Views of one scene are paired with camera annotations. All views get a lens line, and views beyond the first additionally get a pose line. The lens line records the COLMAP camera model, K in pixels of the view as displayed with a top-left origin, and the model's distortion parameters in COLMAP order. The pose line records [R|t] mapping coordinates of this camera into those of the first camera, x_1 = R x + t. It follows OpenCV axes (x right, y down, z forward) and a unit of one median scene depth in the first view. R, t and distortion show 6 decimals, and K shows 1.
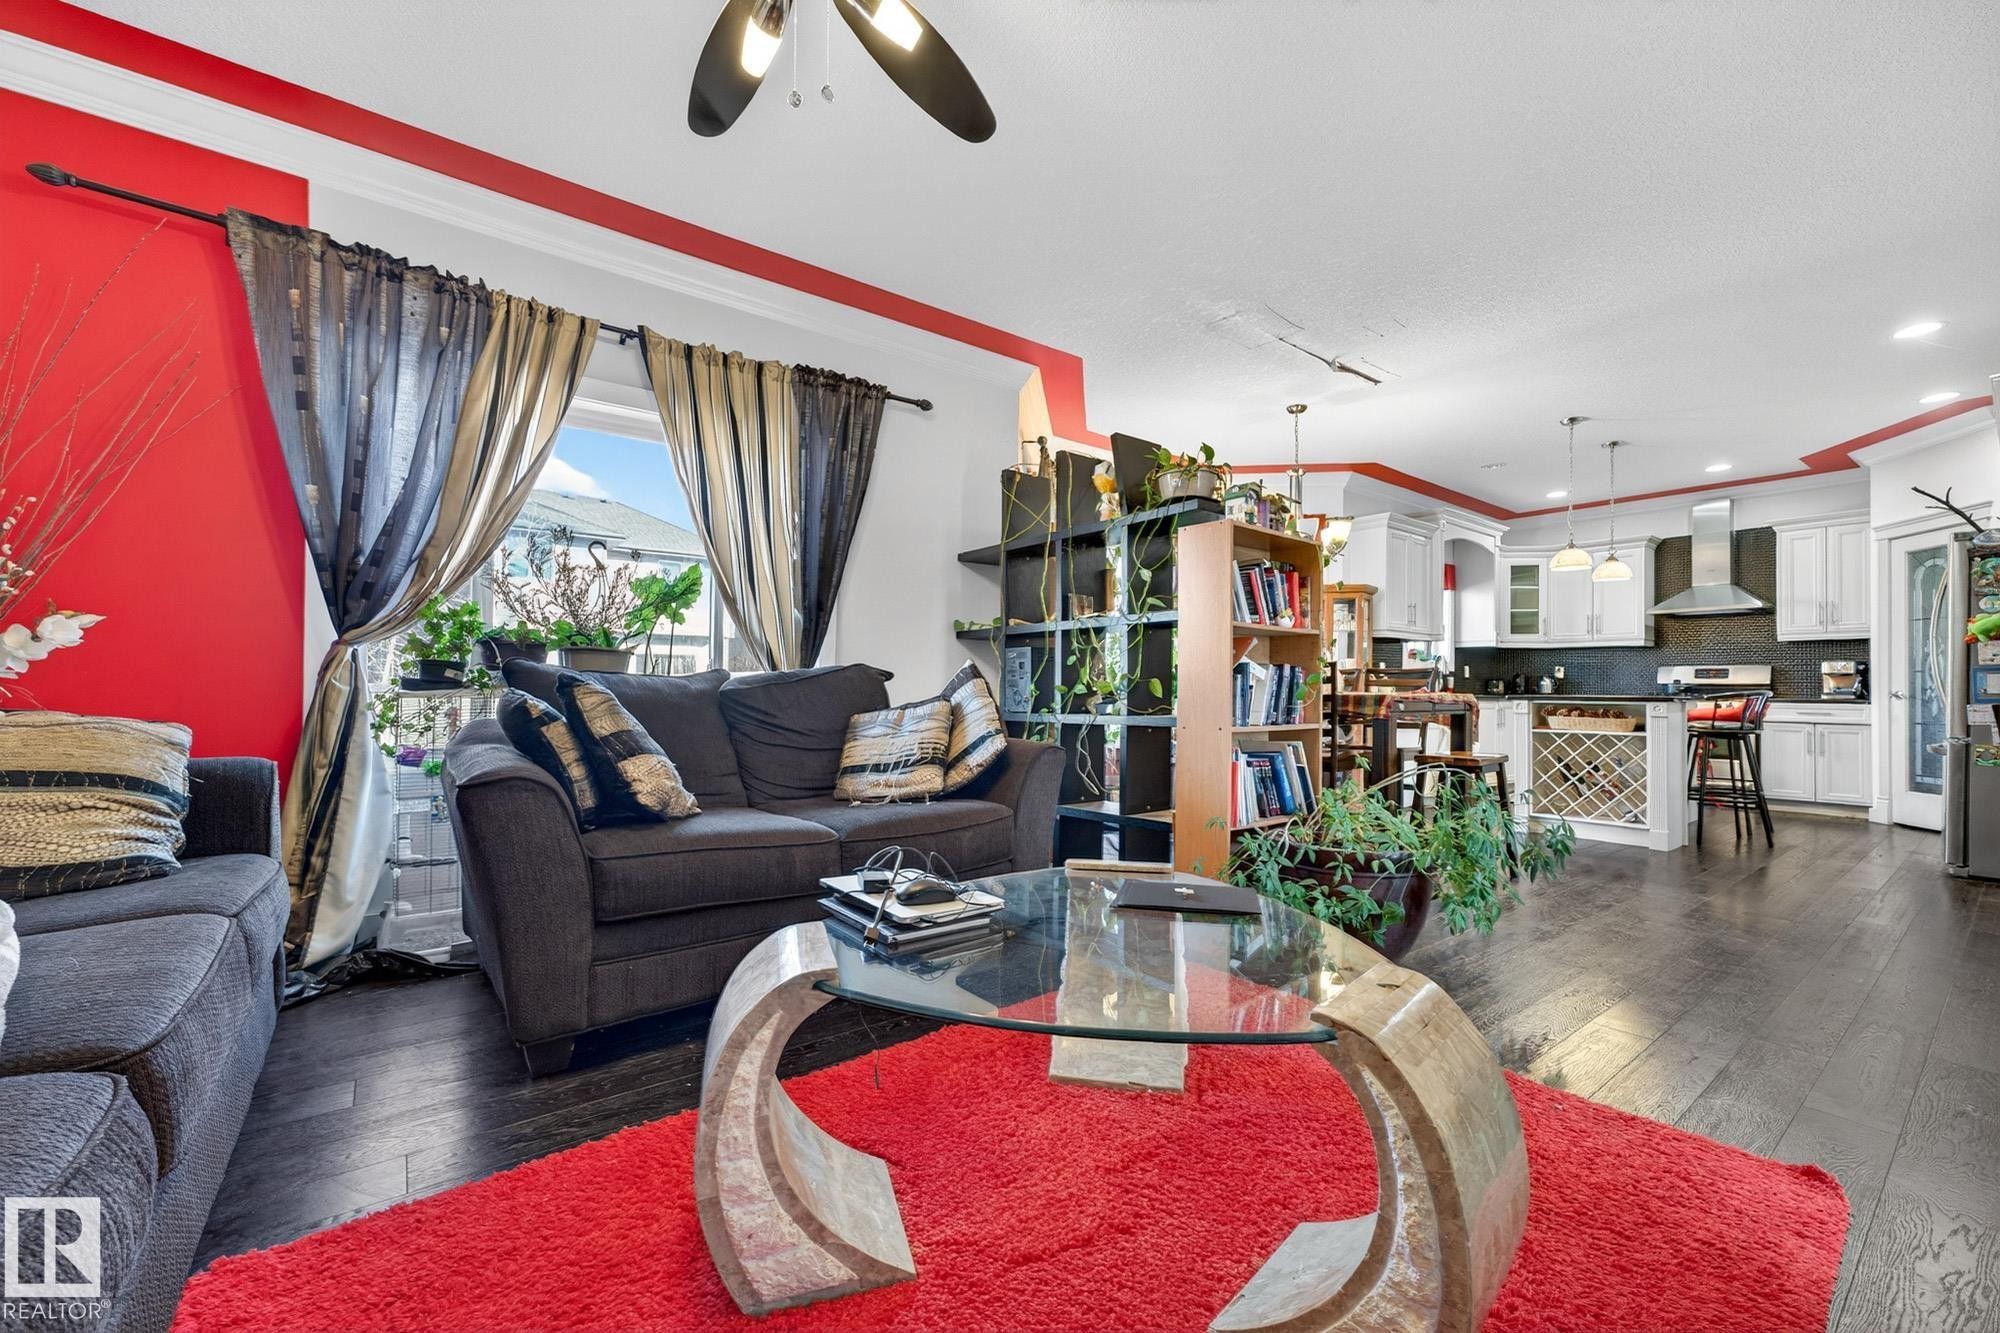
lens RADIAL K [[799.0, 0, 1003.0], [0, 799.0, 681.1], [0, 0, 1]] dist [-0.005896, 0.001986]
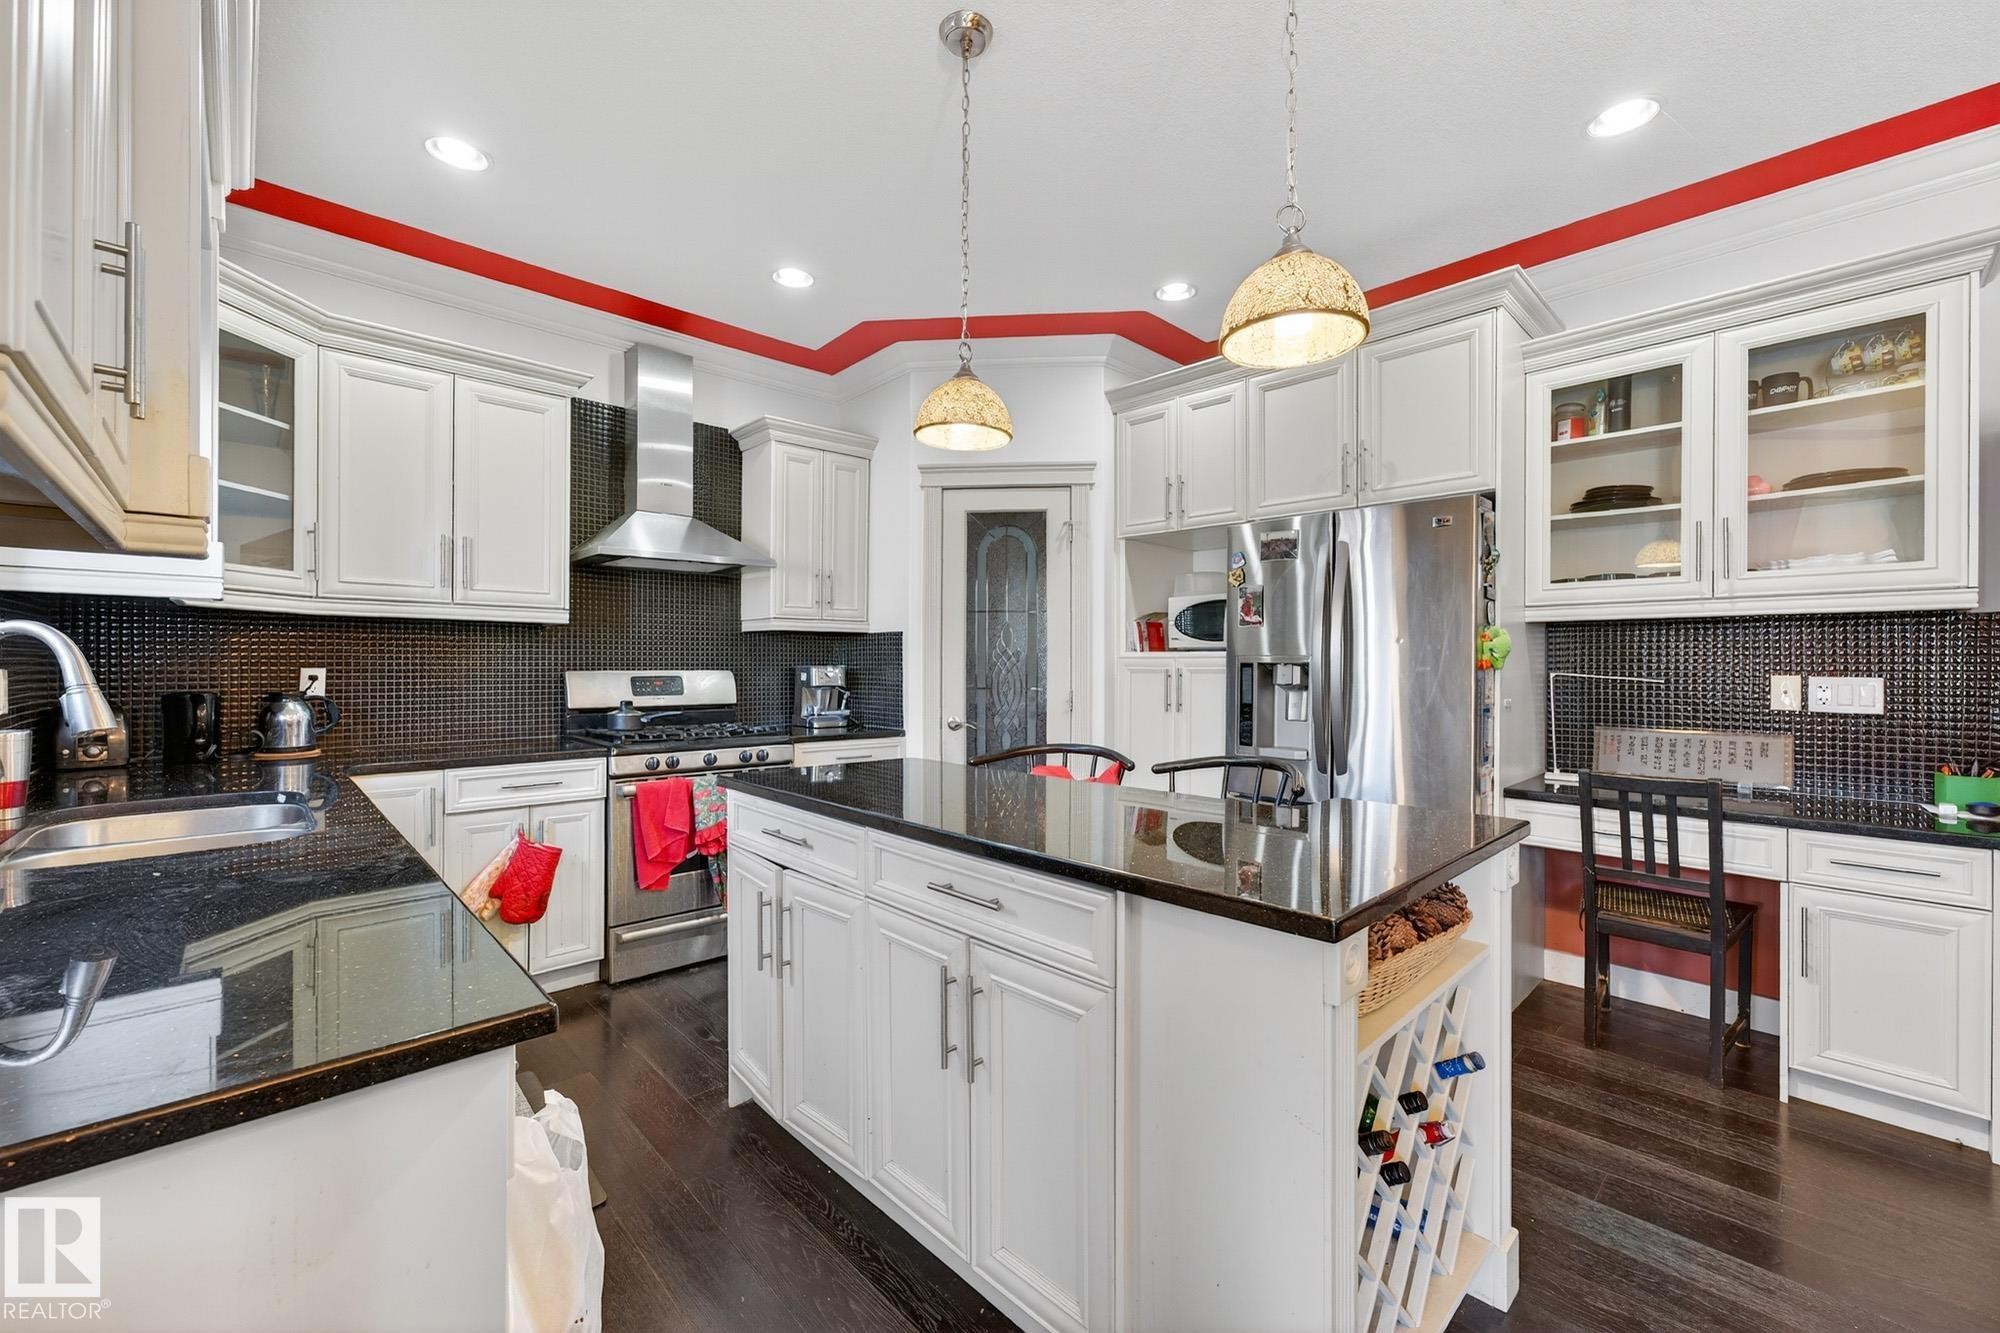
lens RADIAL K [[799.0, 0, 967.0], [0, 799.0, 664.3], [0, 0, 1]] dist [-0.005896, 0.001986]
pose [[-0.088517, -0.008248, 0.996040, 0.408988], [-0.013438, 0.999885, 0.007086, -0.034004], [-0.995984, -0.012757, -0.088618, 0.968360]]
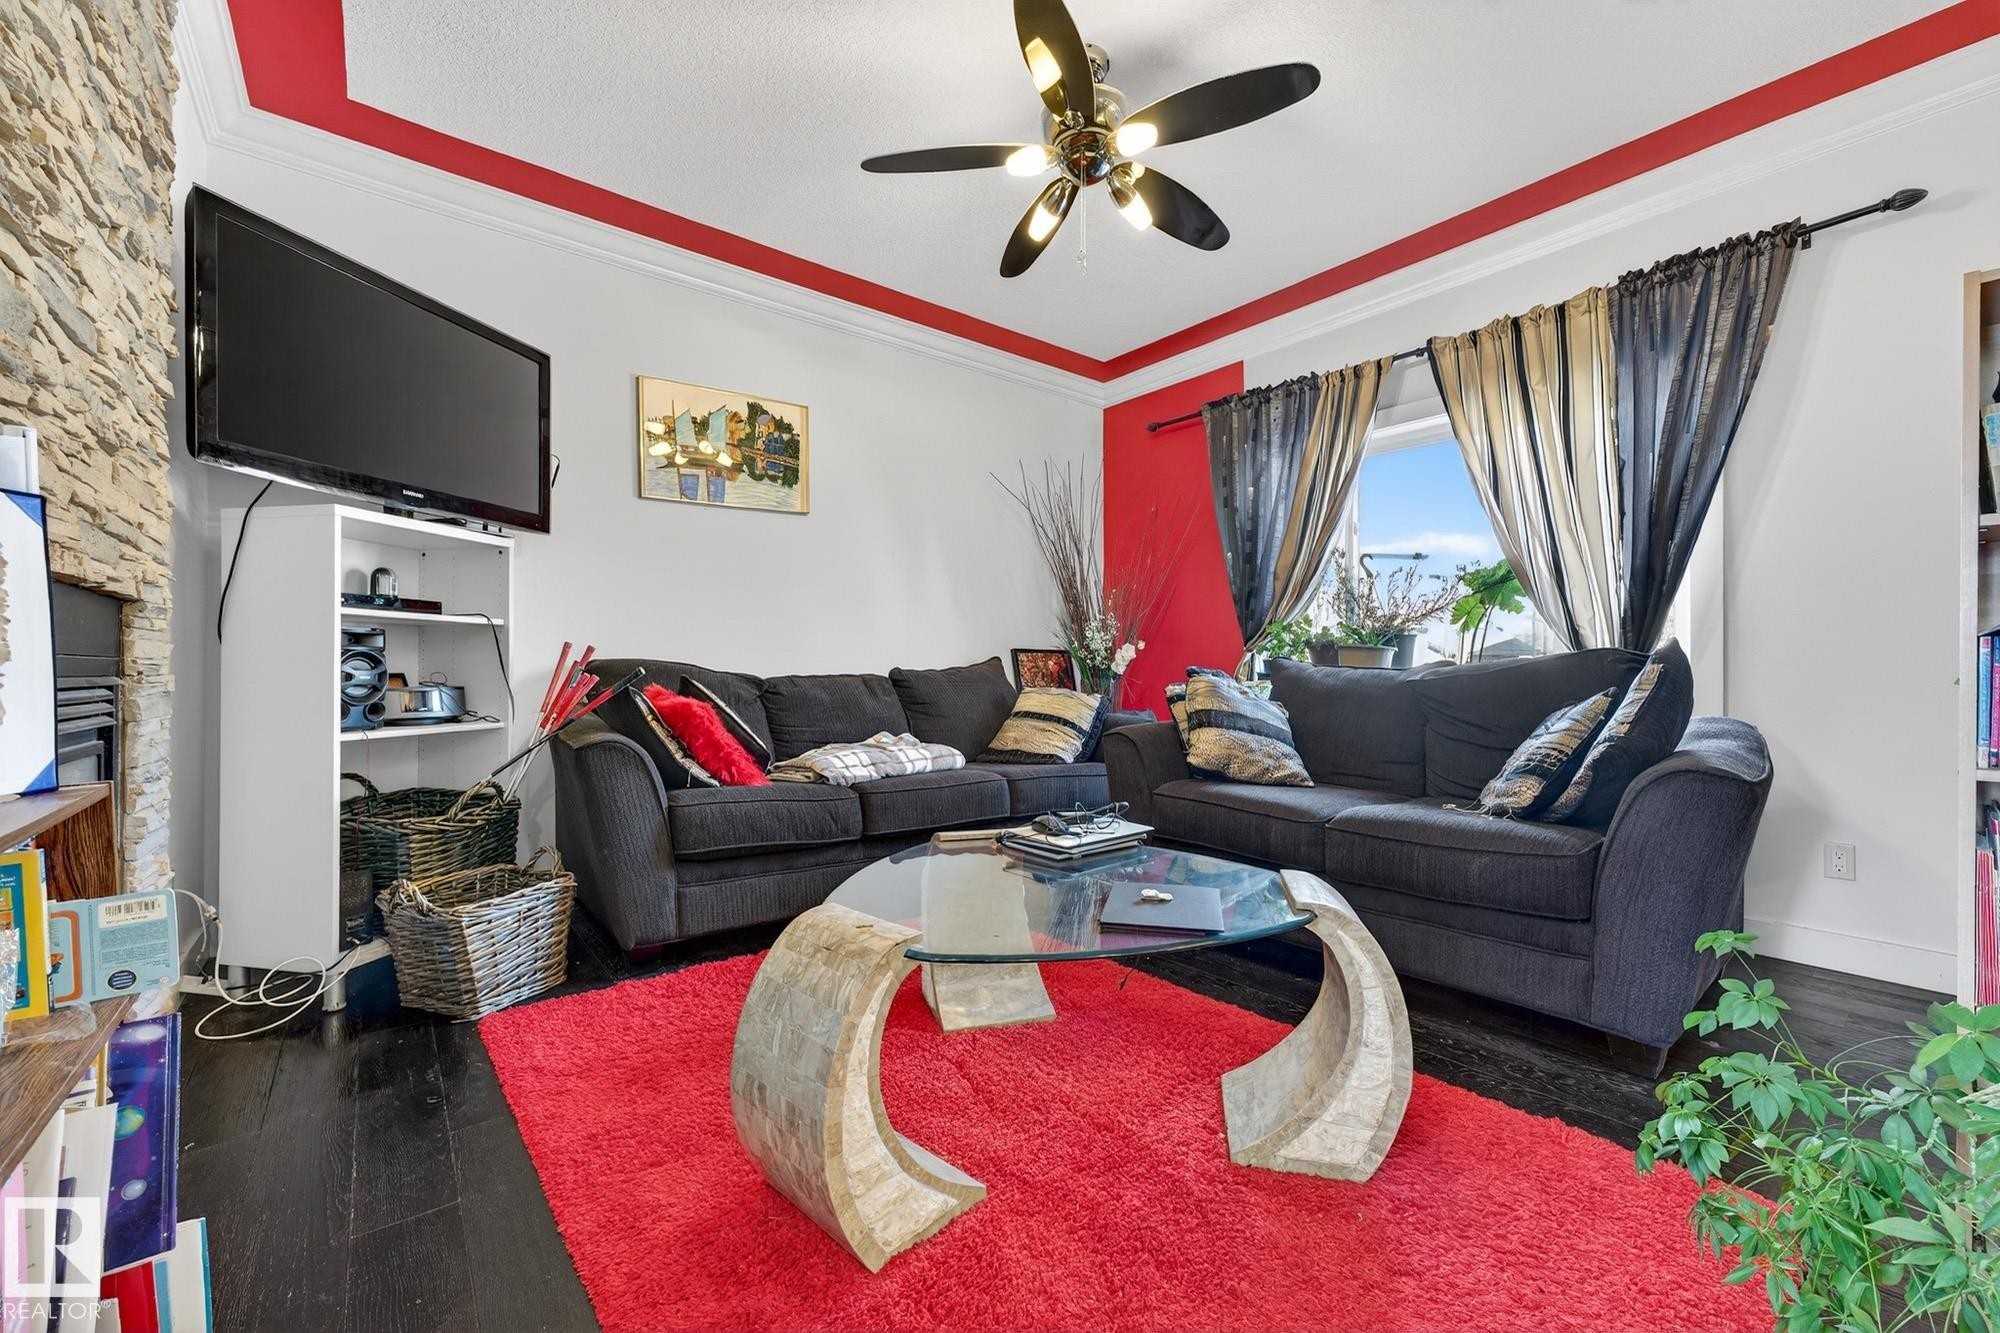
lens RADIAL K [[799.0, 0, 975.3], [0, 799.0, 675.8], [0, 0, 1]] dist [-0.005896, 0.001986]
pose [[0.000561, -0.006017, -0.999982, 0.309766], [-0.002355, 0.999979, -0.006019, 0.003801], [0.999997, 0.002358, 0.000547, 0.209322]]
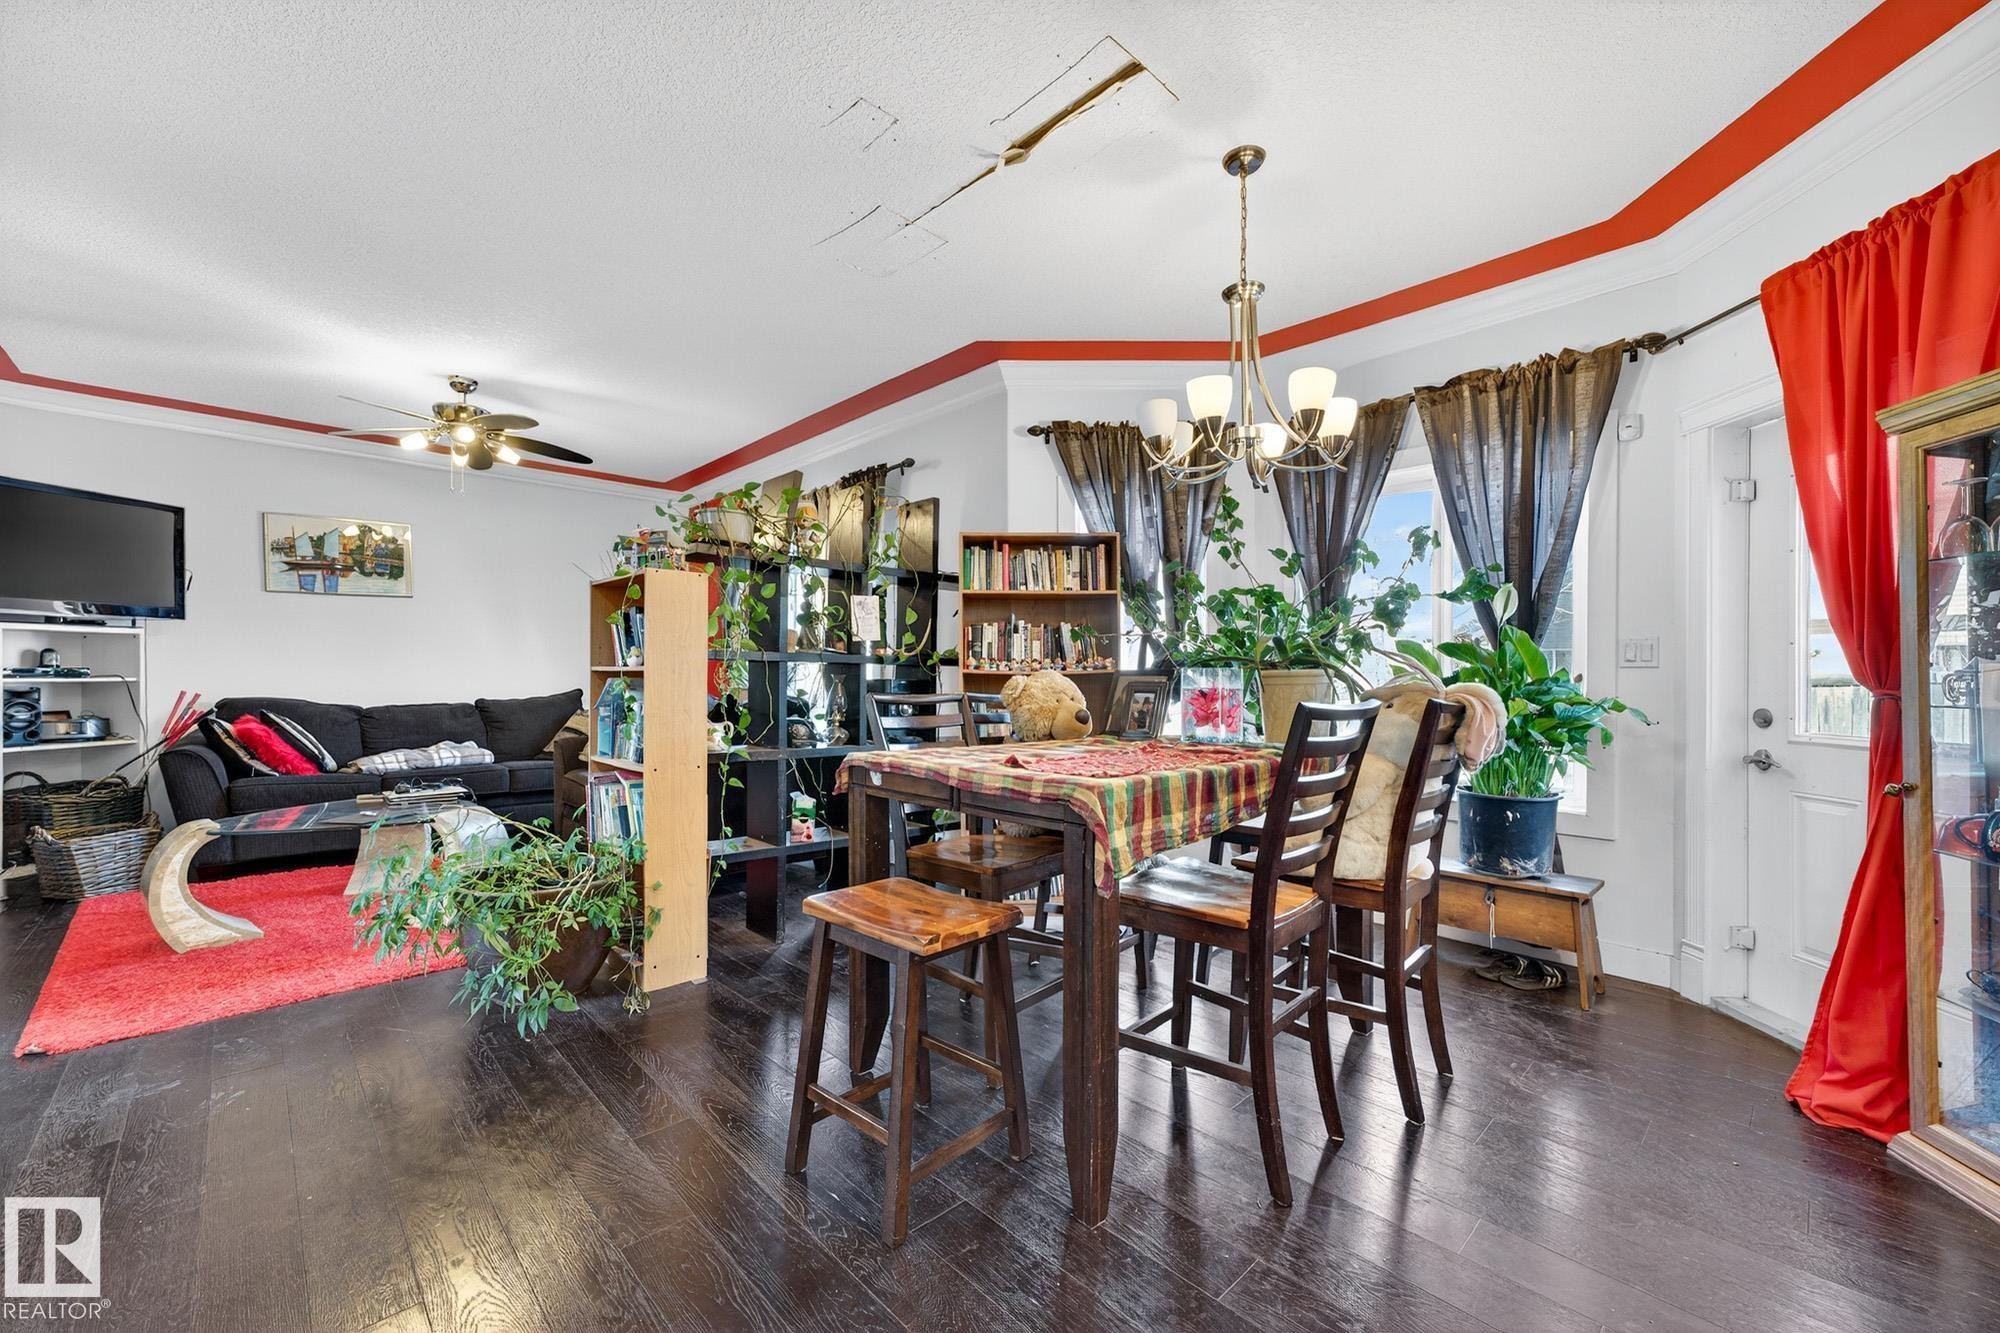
lens RADIAL K [[799.0, 0, 1015.9], [0, 799.0, 681.0], [0, 0, 1]] dist [-0.005896, 0.001986]
pose [[0.113235, -0.005747, -0.993552, 0.693669], [0.005523, 0.999971, -0.005155, -0.019010], [0.993553, -0.004904, 0.113264, 0.678073]]
